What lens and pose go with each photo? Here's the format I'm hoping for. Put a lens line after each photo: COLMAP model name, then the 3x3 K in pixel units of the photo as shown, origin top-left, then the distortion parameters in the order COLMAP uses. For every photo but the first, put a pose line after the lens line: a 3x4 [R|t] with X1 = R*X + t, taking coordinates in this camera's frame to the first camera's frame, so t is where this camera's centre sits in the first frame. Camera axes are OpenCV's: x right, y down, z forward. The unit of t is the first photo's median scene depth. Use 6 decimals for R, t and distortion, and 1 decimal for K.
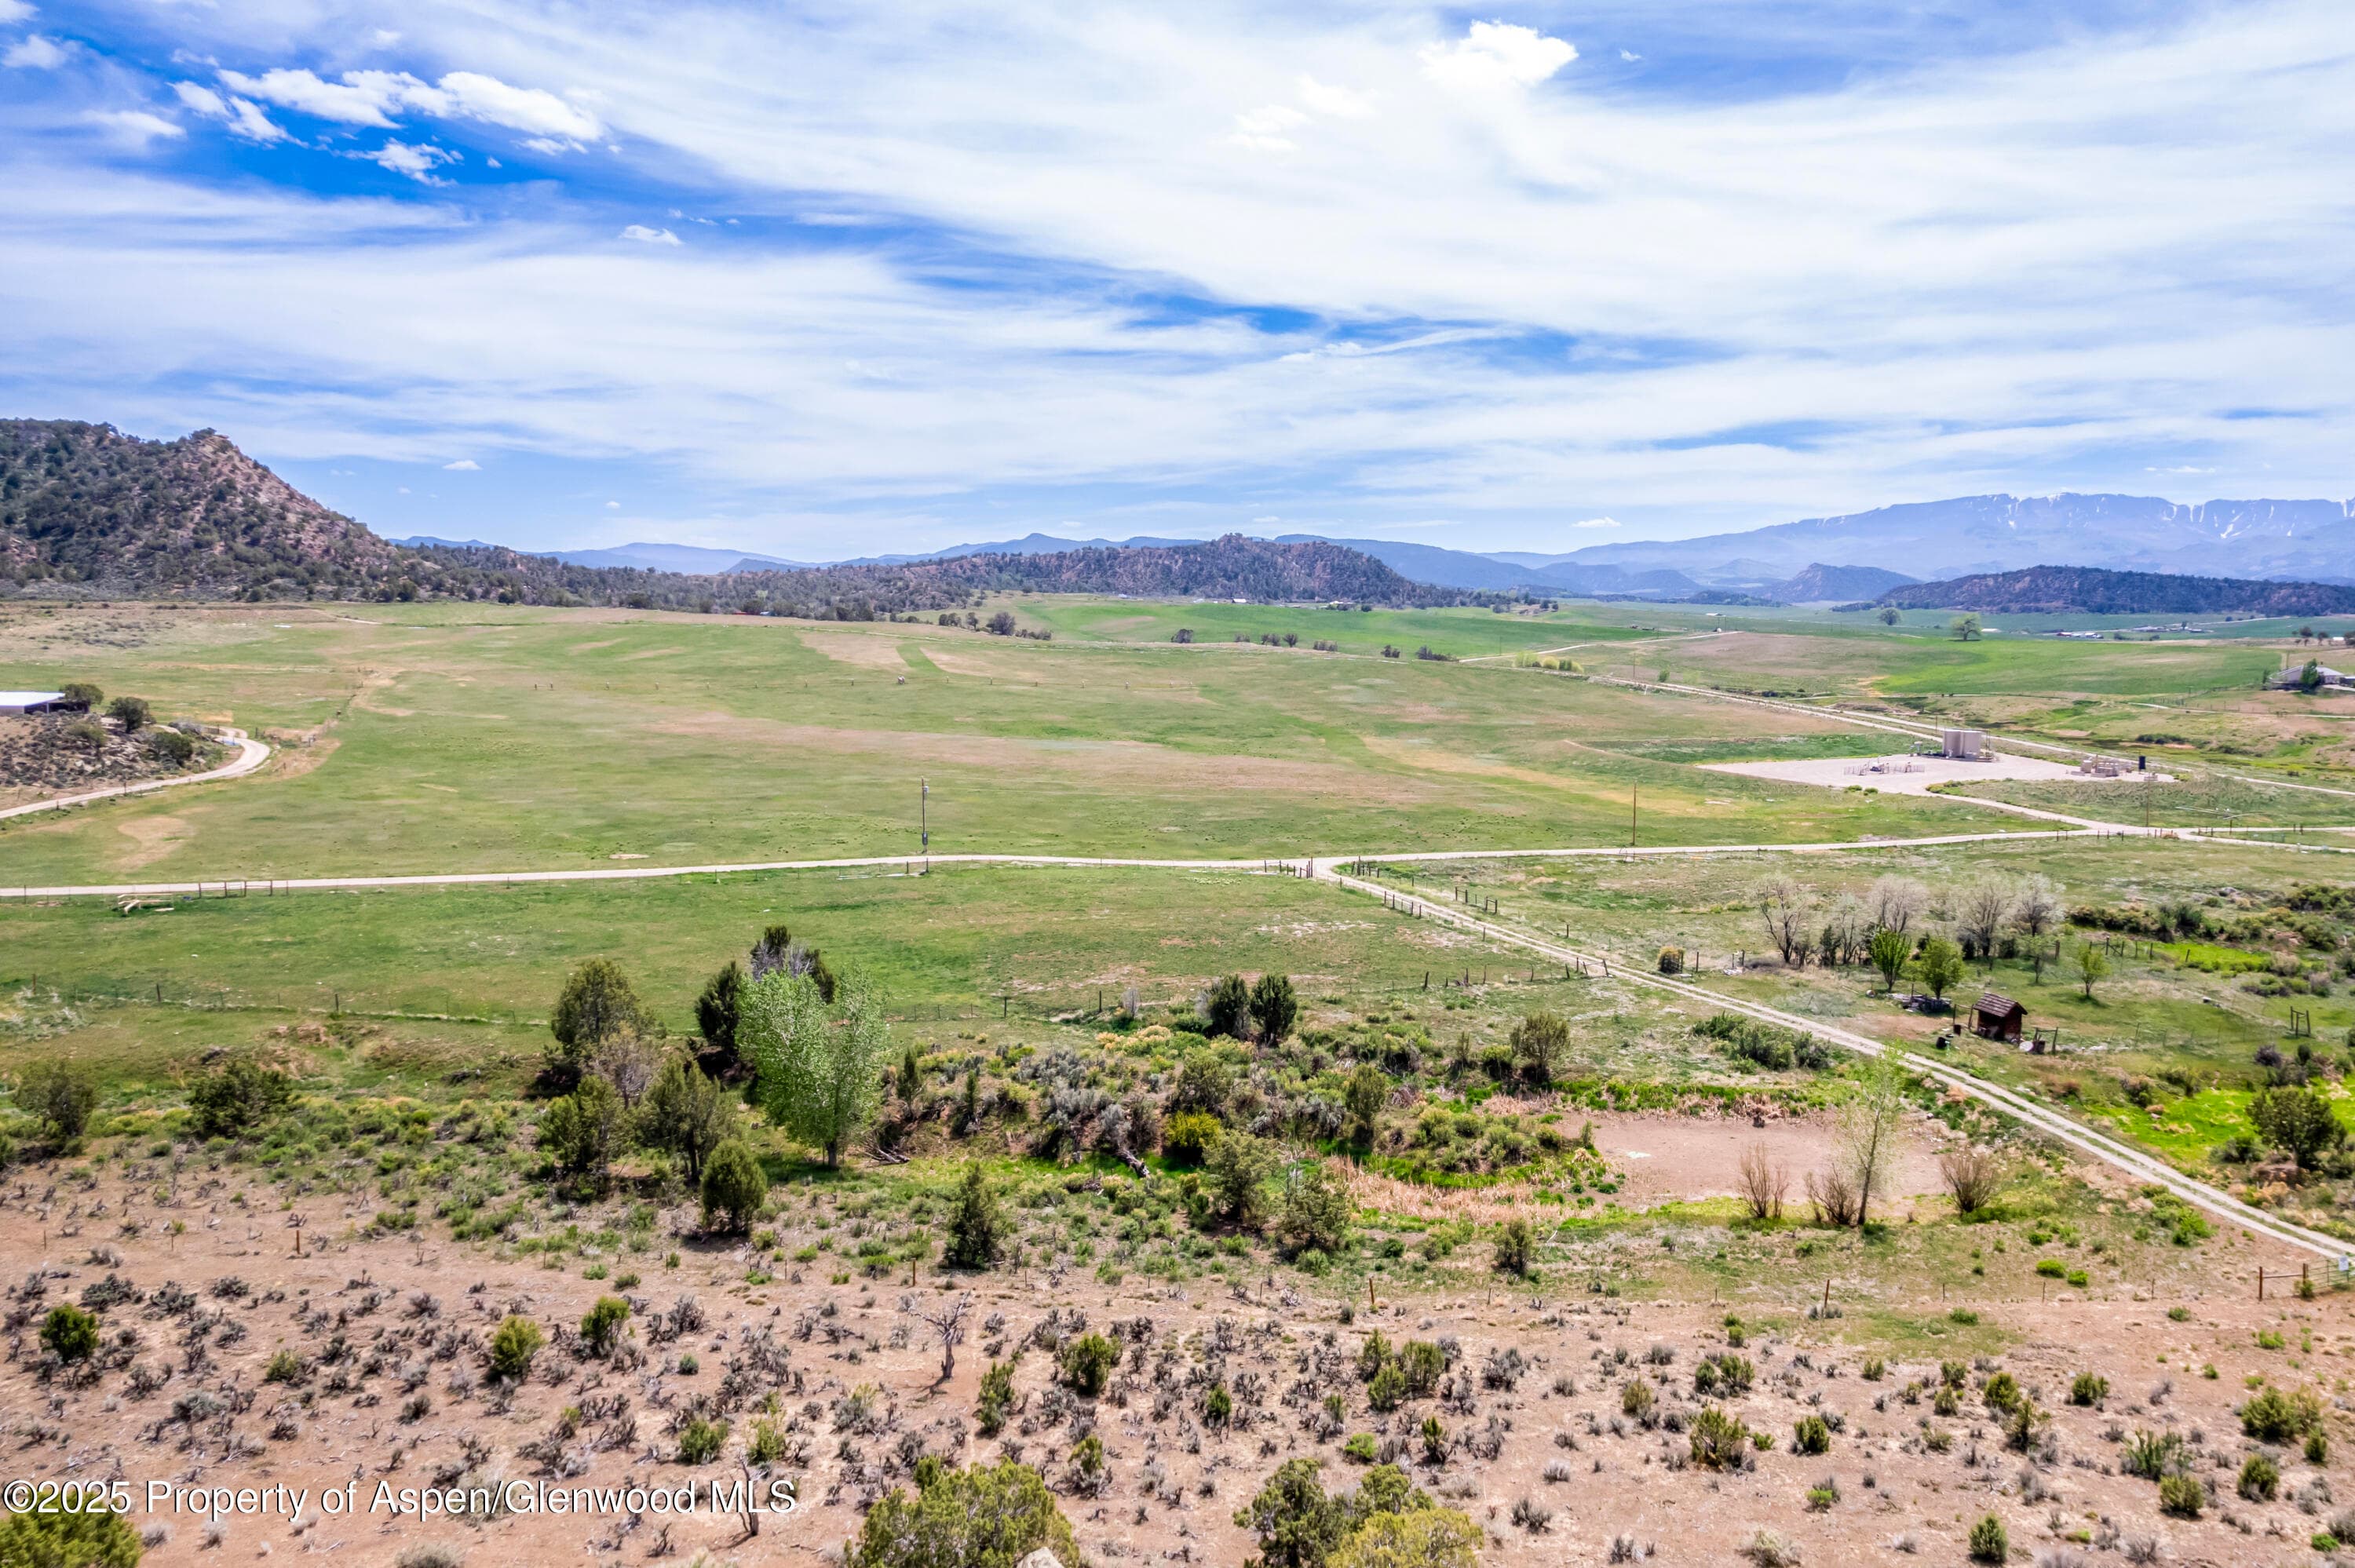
lens RADIAL K [[1686.7, 0, 1337.1], [0, 1686.7, 784.7], [0, 0, 1]] dist [-0.068448, 0.054099]
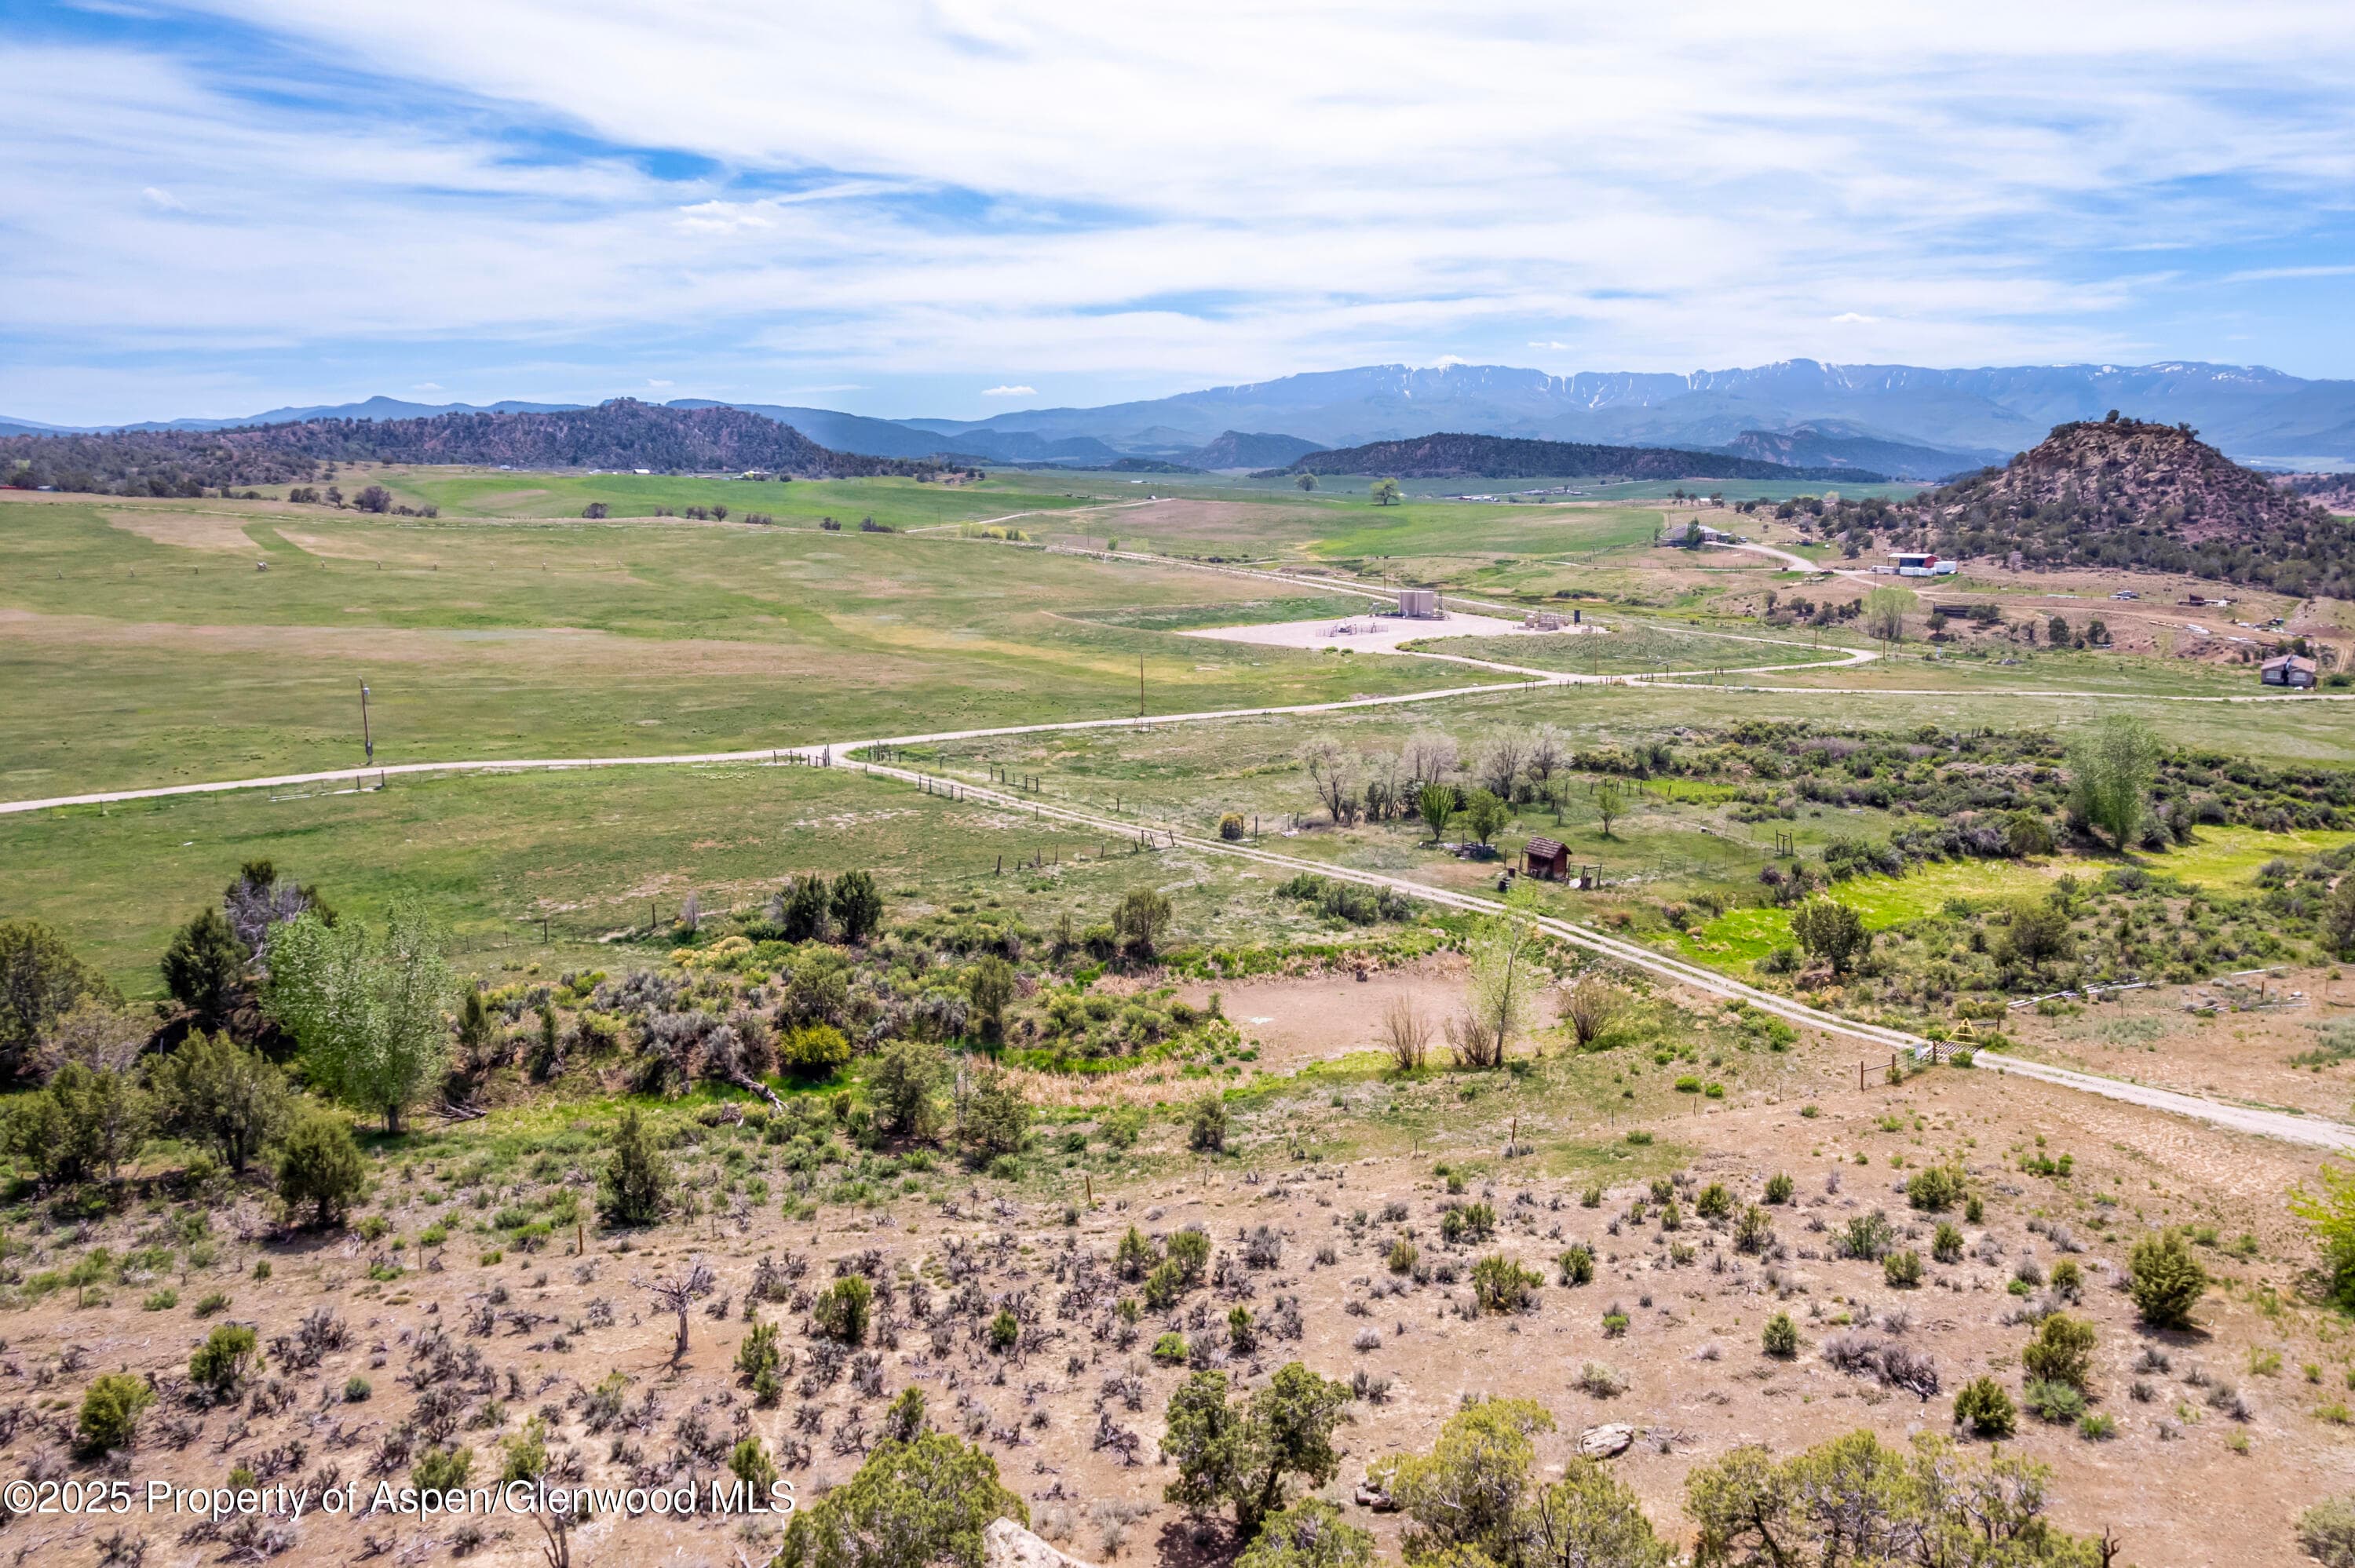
lens RADIAL K [[1683.7, 0, 1329.2], [0, 1683.7, 755.3], [0, 0, 1]] dist [-0.039274, 0.011259]
pose [[0.944176, -0.057198, 0.324439, -0.084487], [0.037625, 0.997091, 0.066288, -0.004189], [-0.327287, -0.050381, 0.943581, 0.028150]]
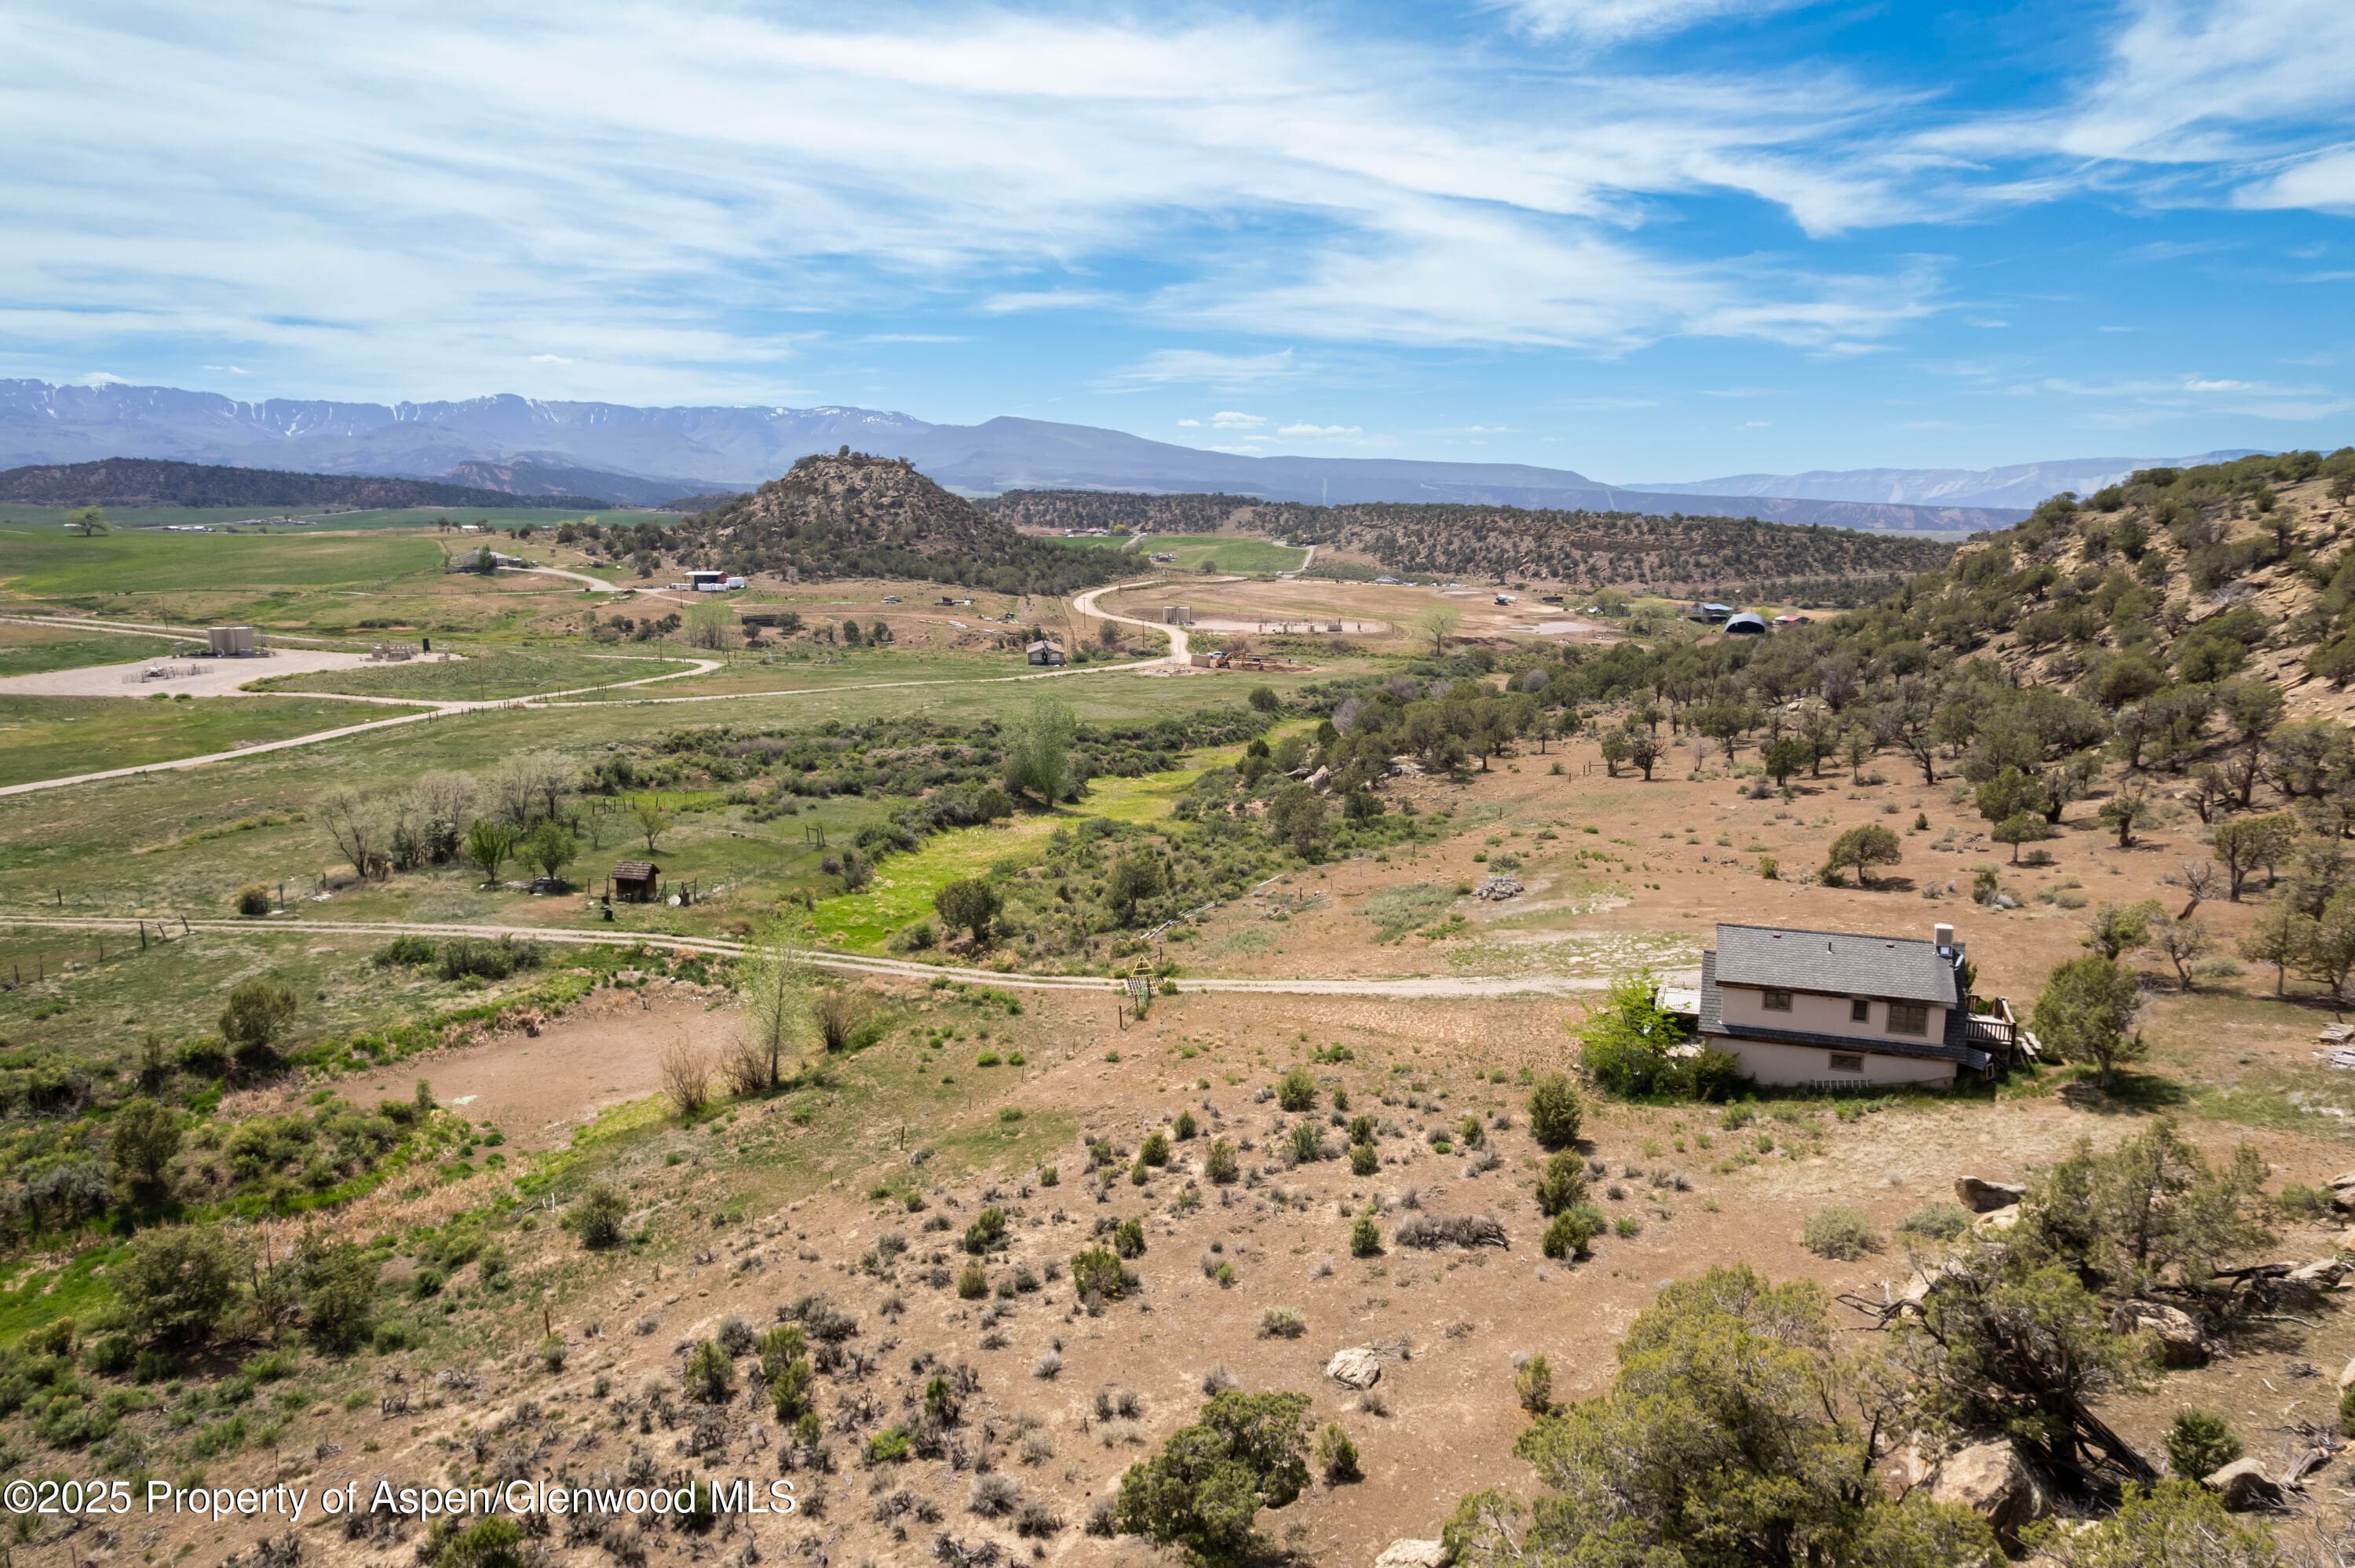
lens RADIAL K [[1502.7, 0, 1187.3], [0, 1502.7, 793.1], [0, 0, 1]] dist [-0.092253, 0.086601]
pose [[0.517881, -0.162572, 0.839863, -0.219944], [0.086464, 0.986696, 0.137678, -0.018784], [-0.851072, 0.001317, 0.525047, 0.194183]]
